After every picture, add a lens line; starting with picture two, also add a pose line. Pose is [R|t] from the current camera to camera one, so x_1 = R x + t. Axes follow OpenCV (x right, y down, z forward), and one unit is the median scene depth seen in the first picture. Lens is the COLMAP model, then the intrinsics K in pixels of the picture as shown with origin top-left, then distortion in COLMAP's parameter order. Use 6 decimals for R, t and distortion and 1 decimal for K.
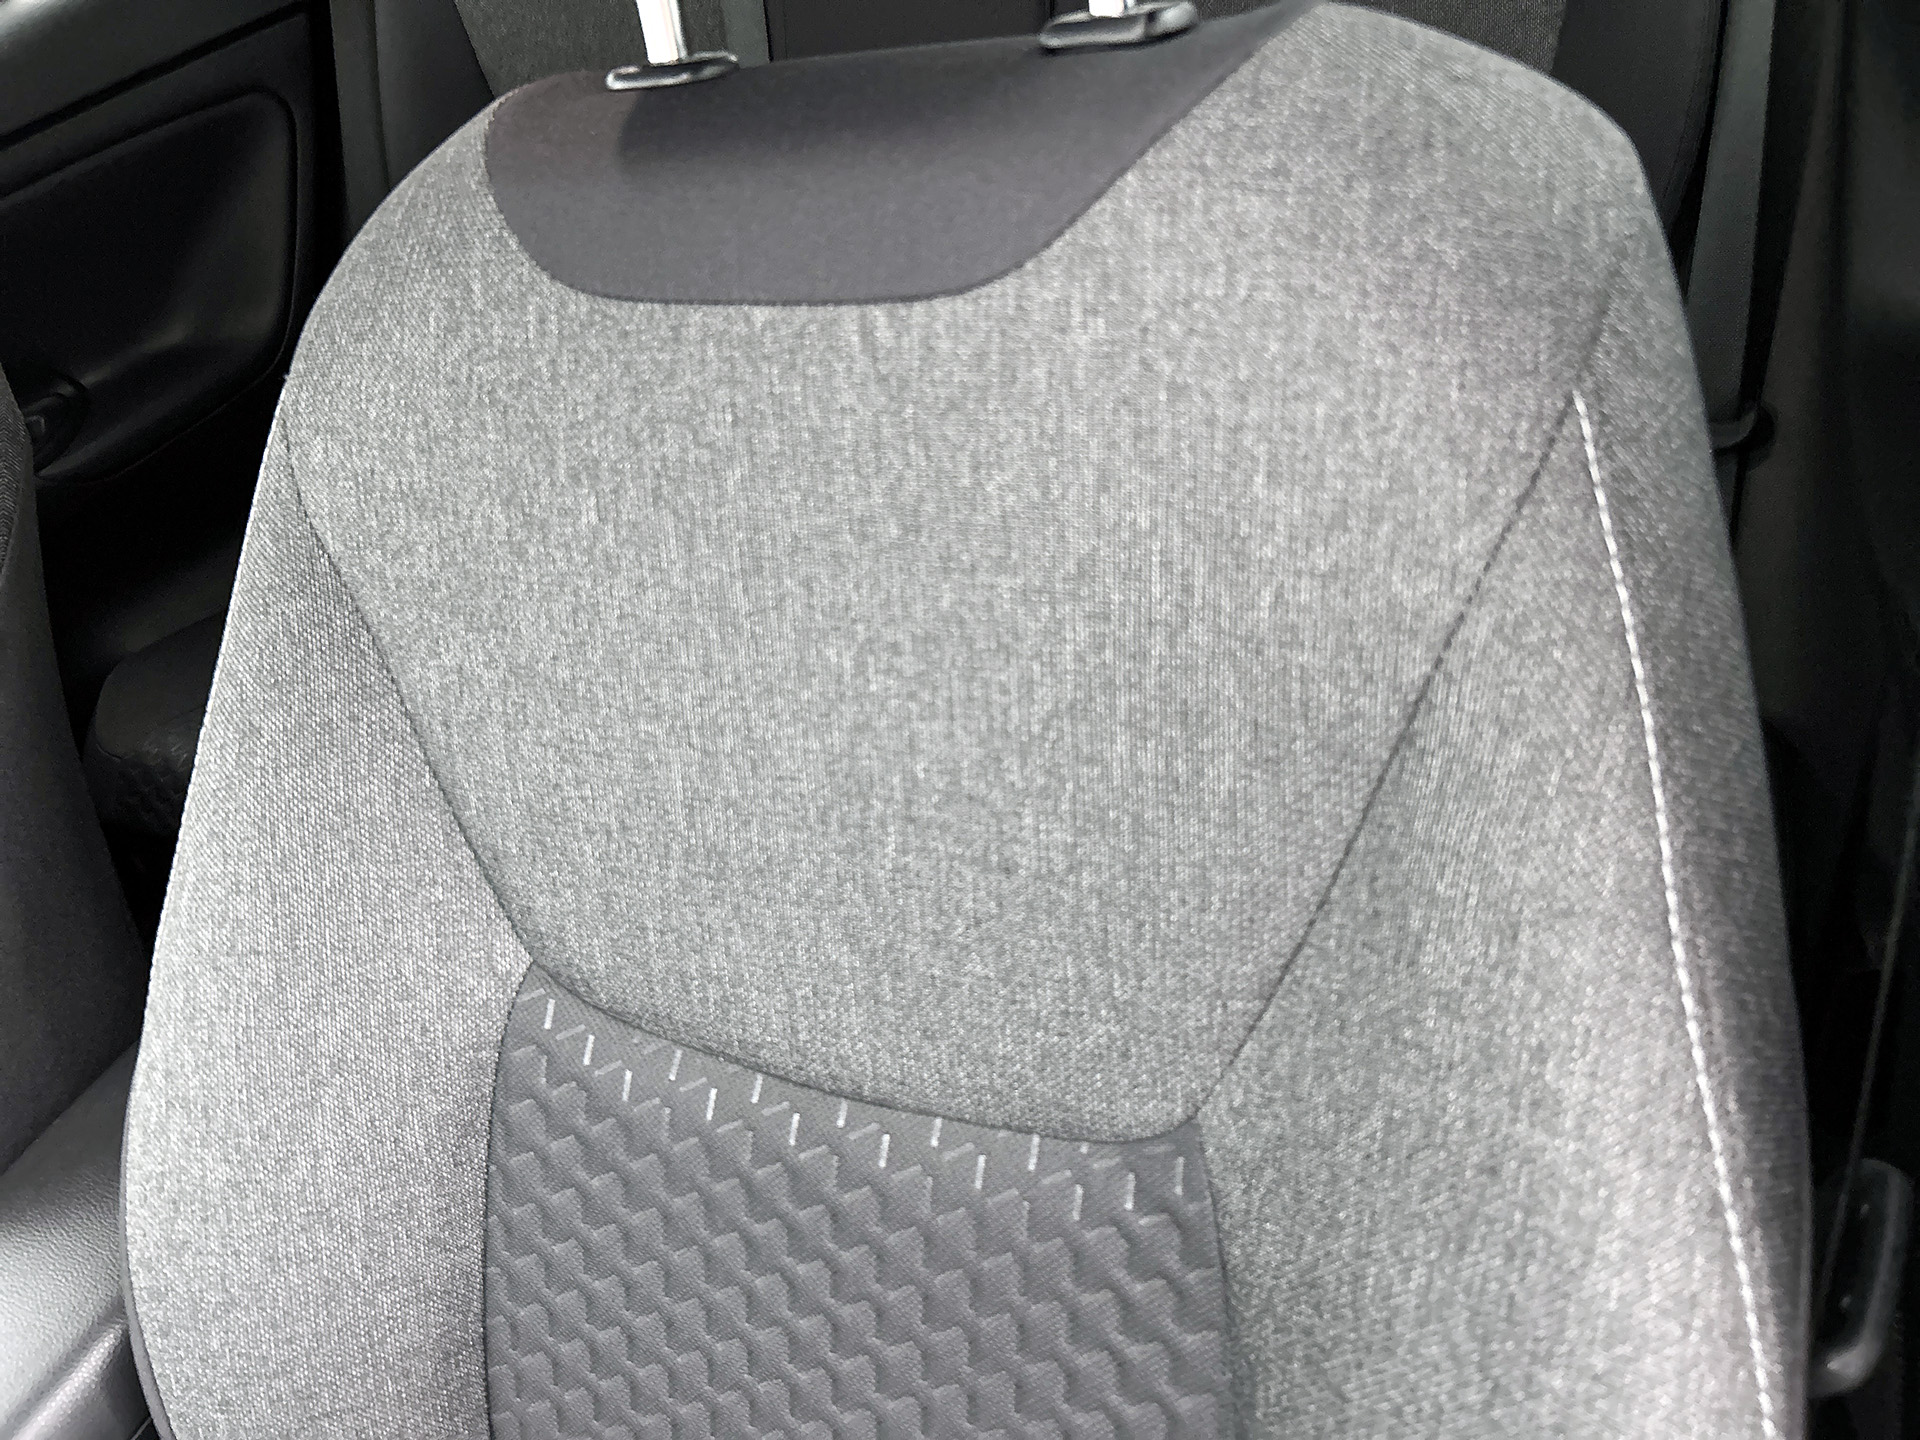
lens RADIAL K [[1415.6, 0, 960.0], [0, 1415.6, 720.0], [0, 0, 1]] dist [0.035351, -0.008429]
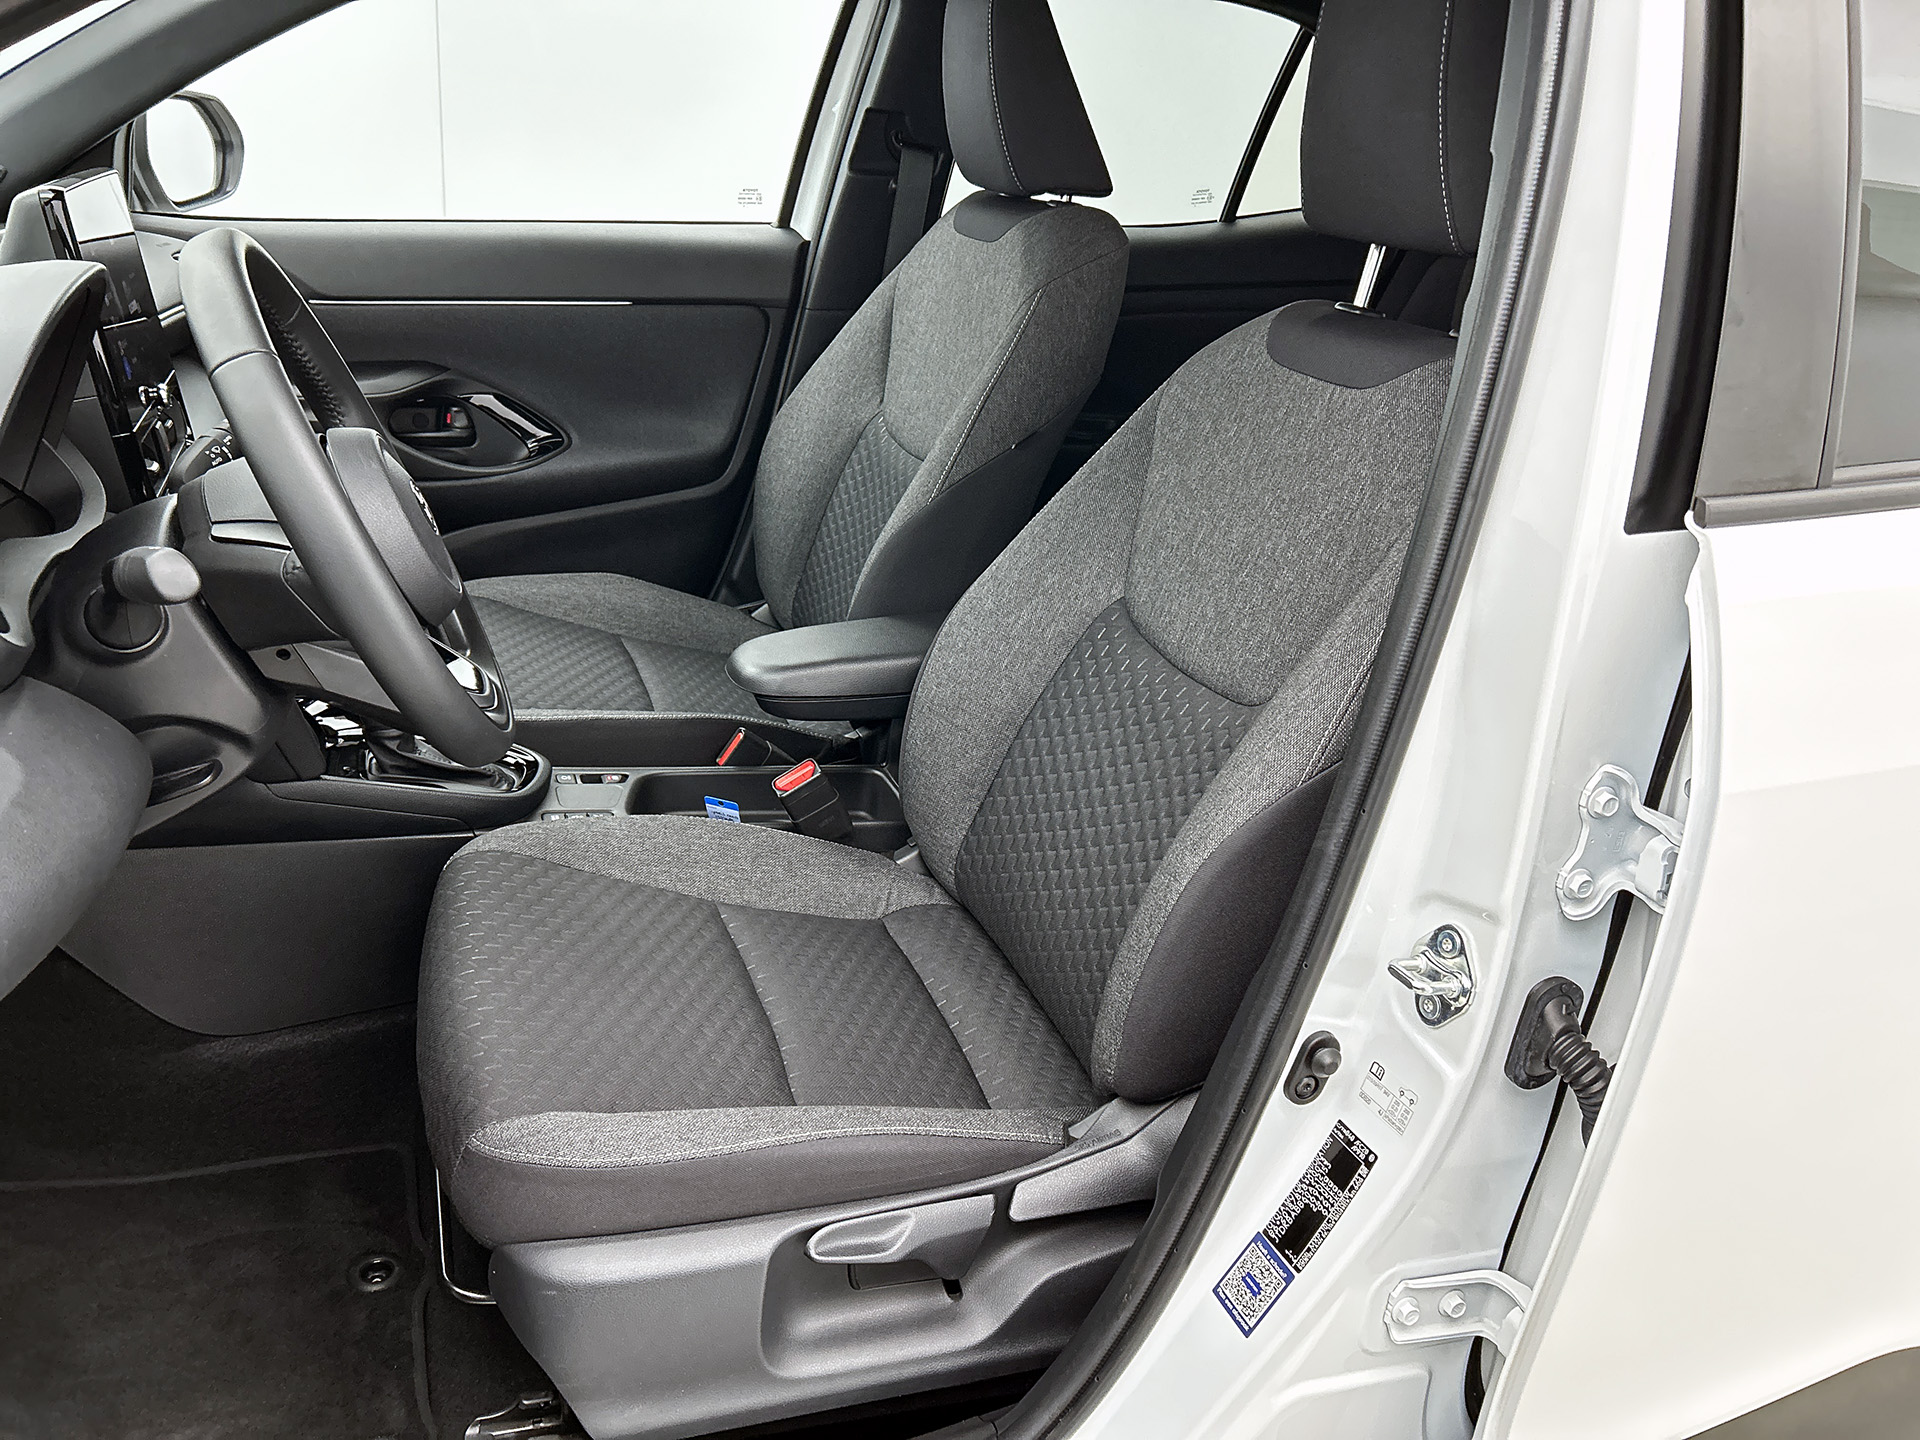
lens RADIAL K [[1415.6, 0, 960.0], [0, 1415.6, 720.0], [0, 0, 1]] dist [0.035351, -0.008429]
pose [[0.679373, 0.480750, -0.554374, 1.130993], [-0.577849, 0.816144, -0.000385, 0.593208], [0.452264, 0.320606, 0.832267, -1.284568]]
